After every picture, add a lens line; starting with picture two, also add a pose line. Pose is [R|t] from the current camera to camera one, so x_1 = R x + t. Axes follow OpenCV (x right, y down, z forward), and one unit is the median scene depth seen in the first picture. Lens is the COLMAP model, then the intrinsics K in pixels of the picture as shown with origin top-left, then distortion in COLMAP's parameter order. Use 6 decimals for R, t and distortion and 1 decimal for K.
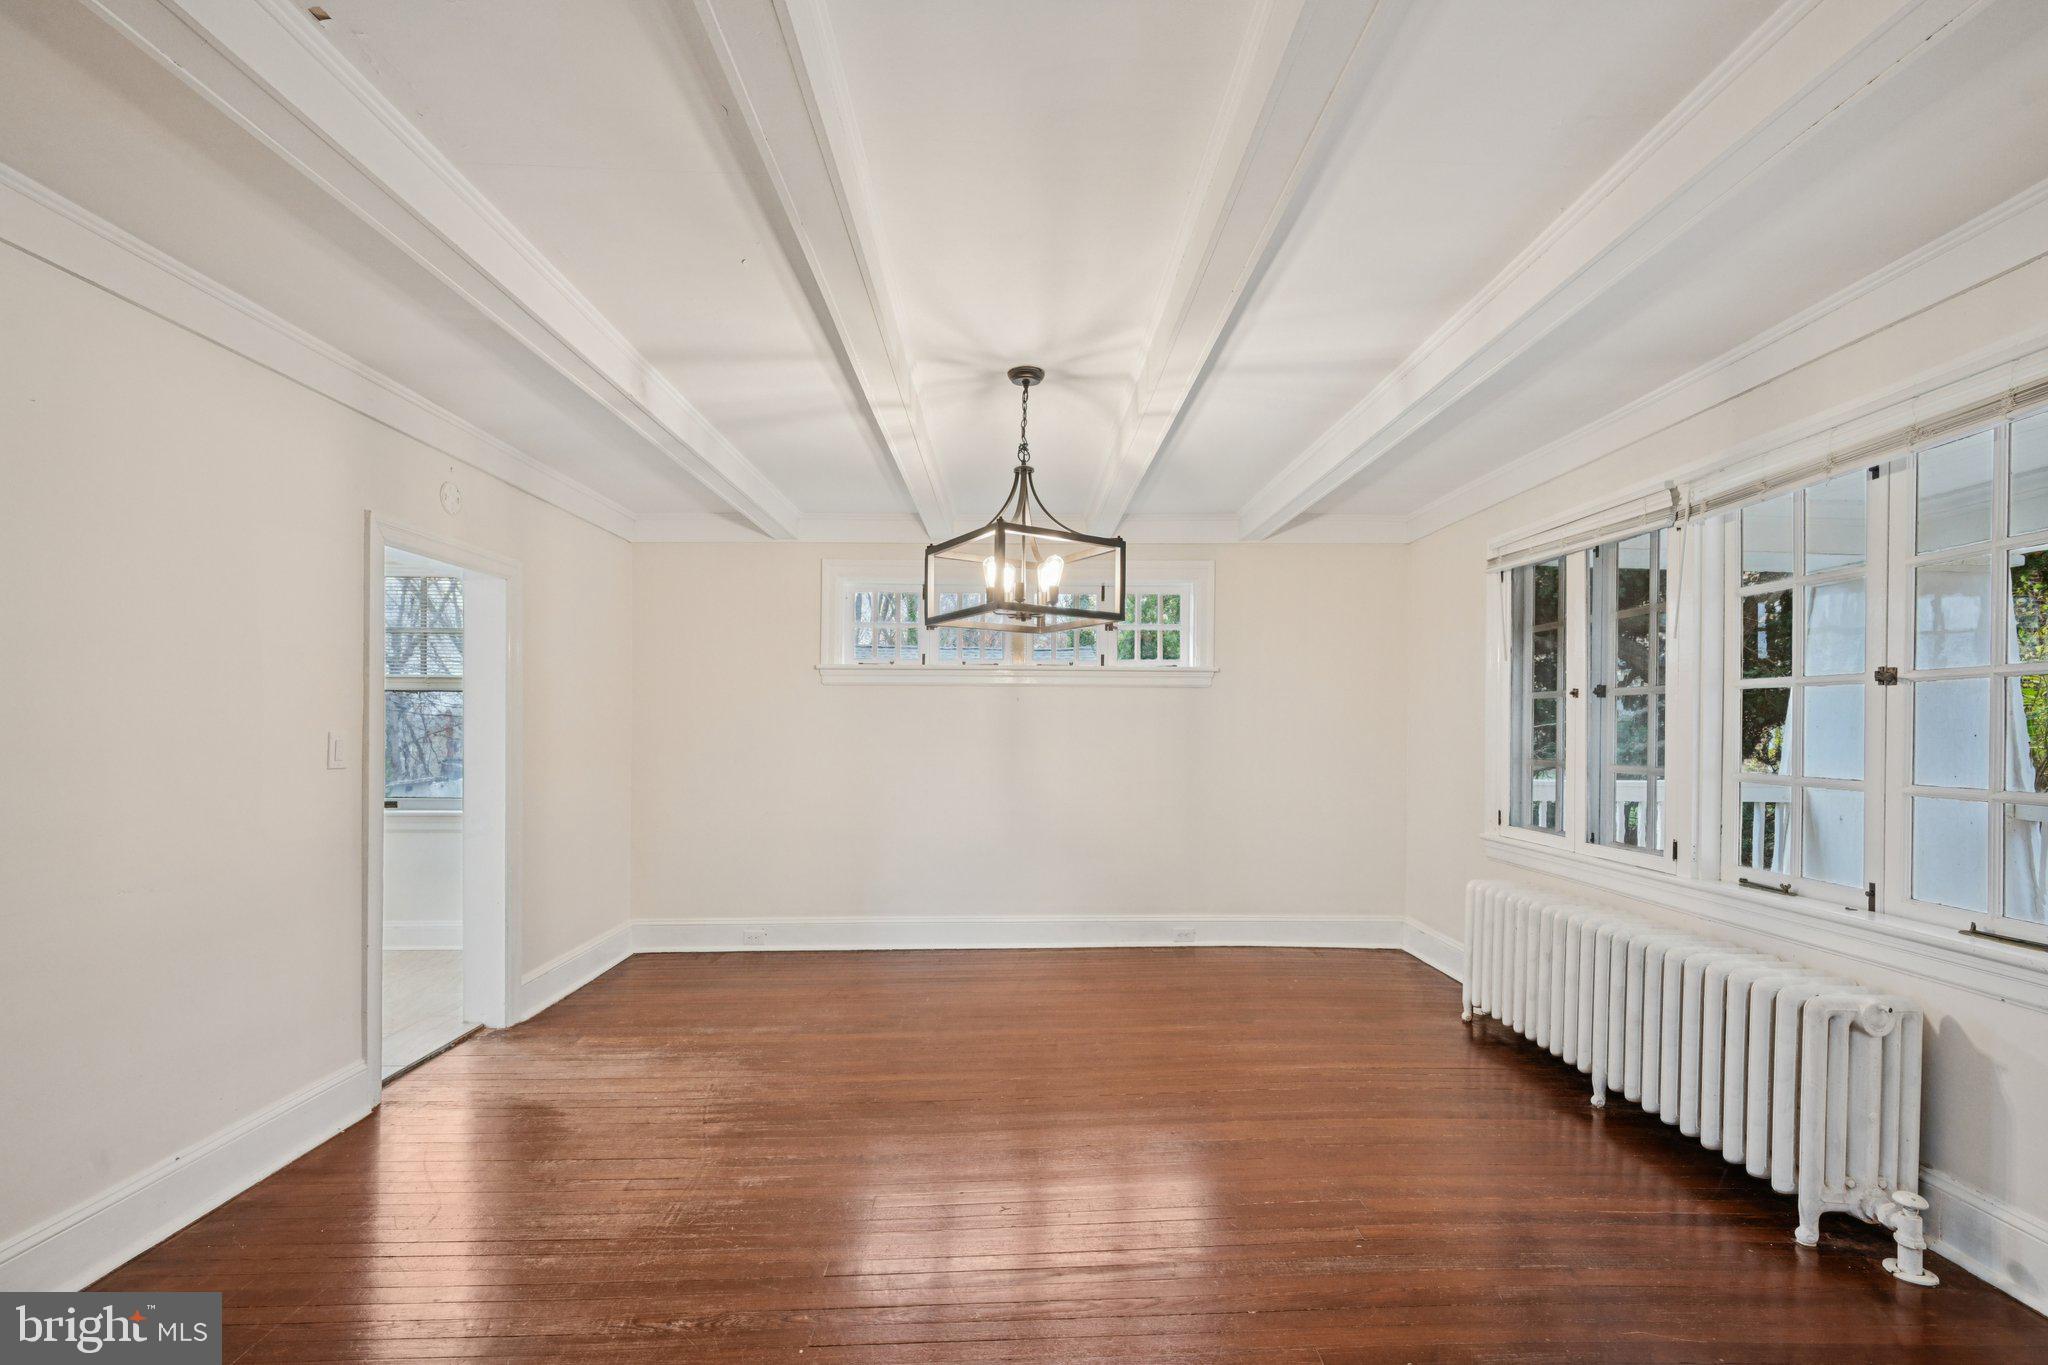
lens RADIAL K [[912.4, 0, 1033.1], [0, 912.4, 733.2], [0, 0, 1]] dist [0.000301, 0.000645]
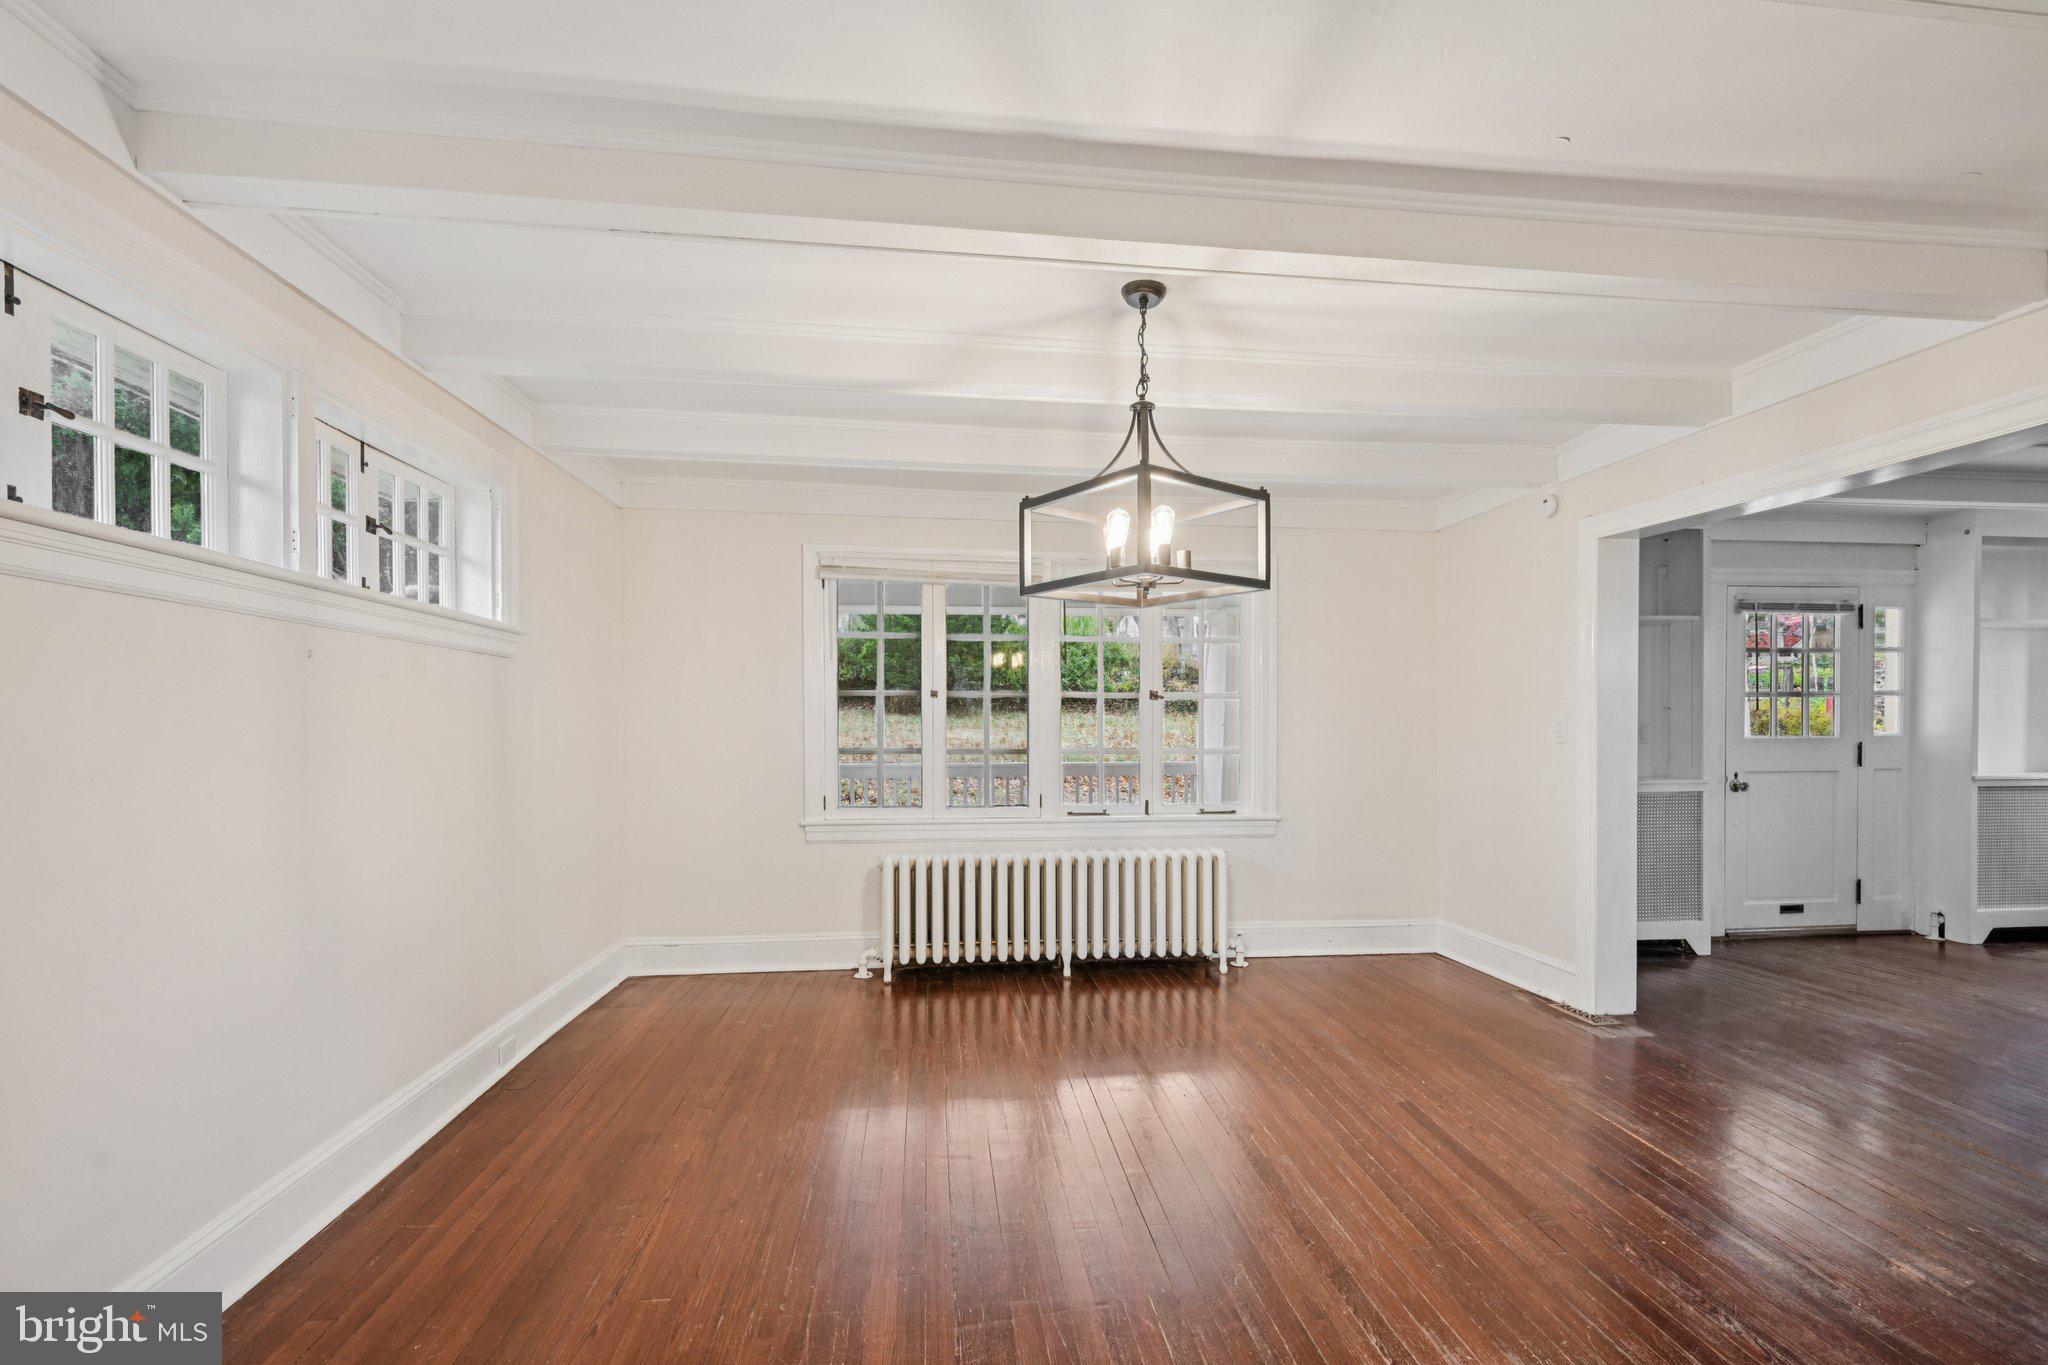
lens RADIAL K [[903.9, 0, 1032.3], [0, 903.9, 738.3], [0, 0, 1]] dist [-0.002171, -0.000202]
pose [[-0.082470, -0.016912, 0.996450, -0.823147], [0.008814, 0.999805, 0.017698, -0.003343], [-0.996555, 0.010243, -0.082305, 1.171881]]
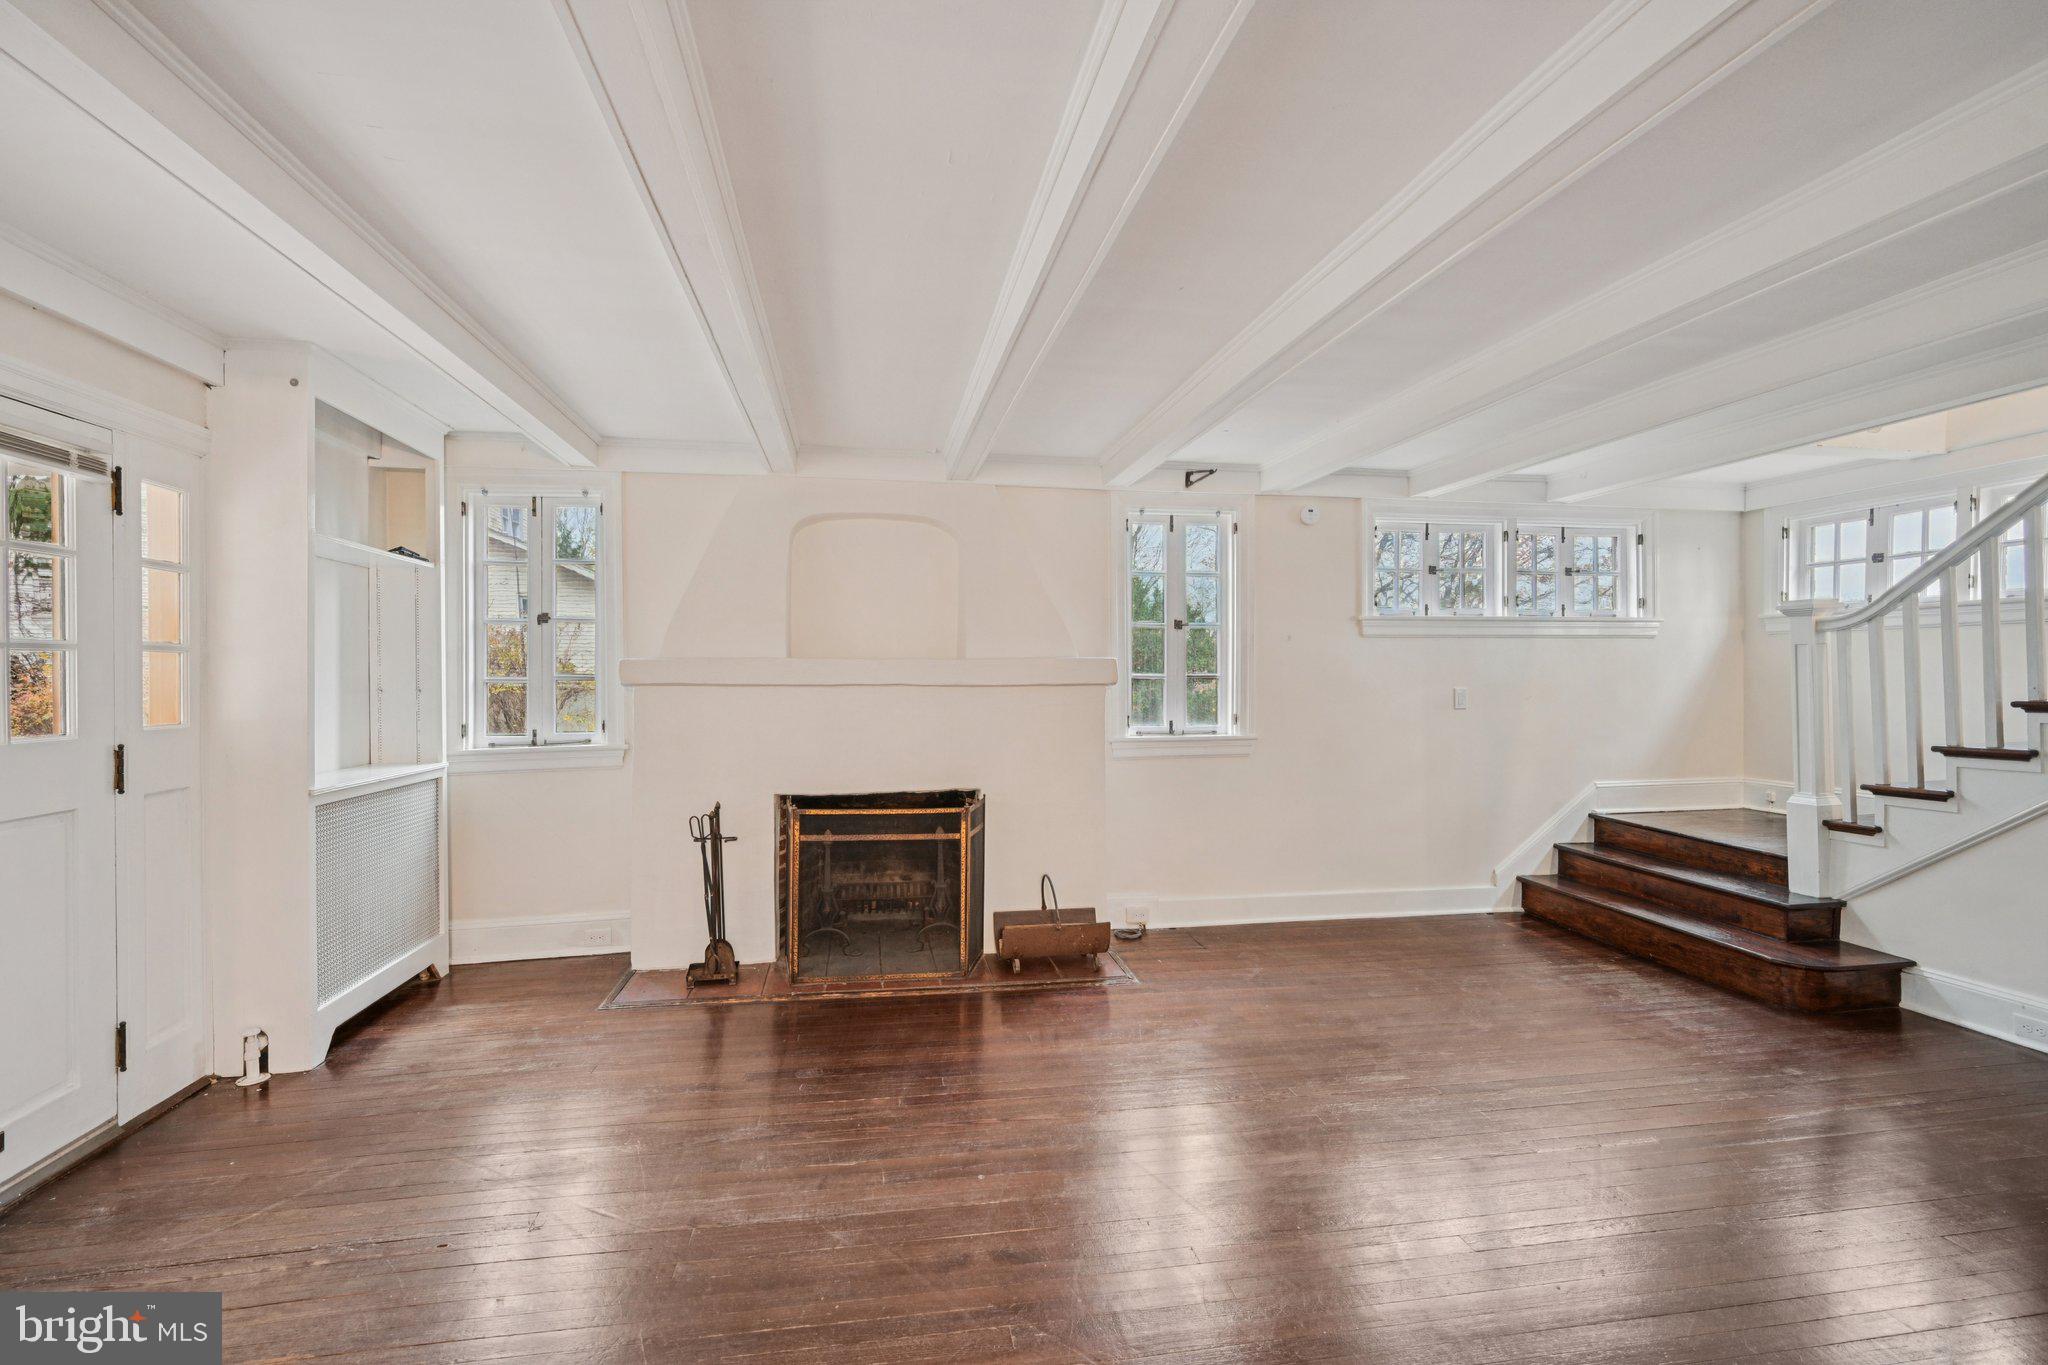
lens RADIAL K [[906.4, 0, 1022.7], [0, 906.4, 679.9], [0, 0, 1]] dist [-0.001747, 0.000530]
pose [[-0.990219, 0.000365, -0.139524, 0.043921], [-0.000916, 0.999958, 0.009116, -0.021001], [0.139521, 0.009155, -0.990177, 0.414152]]
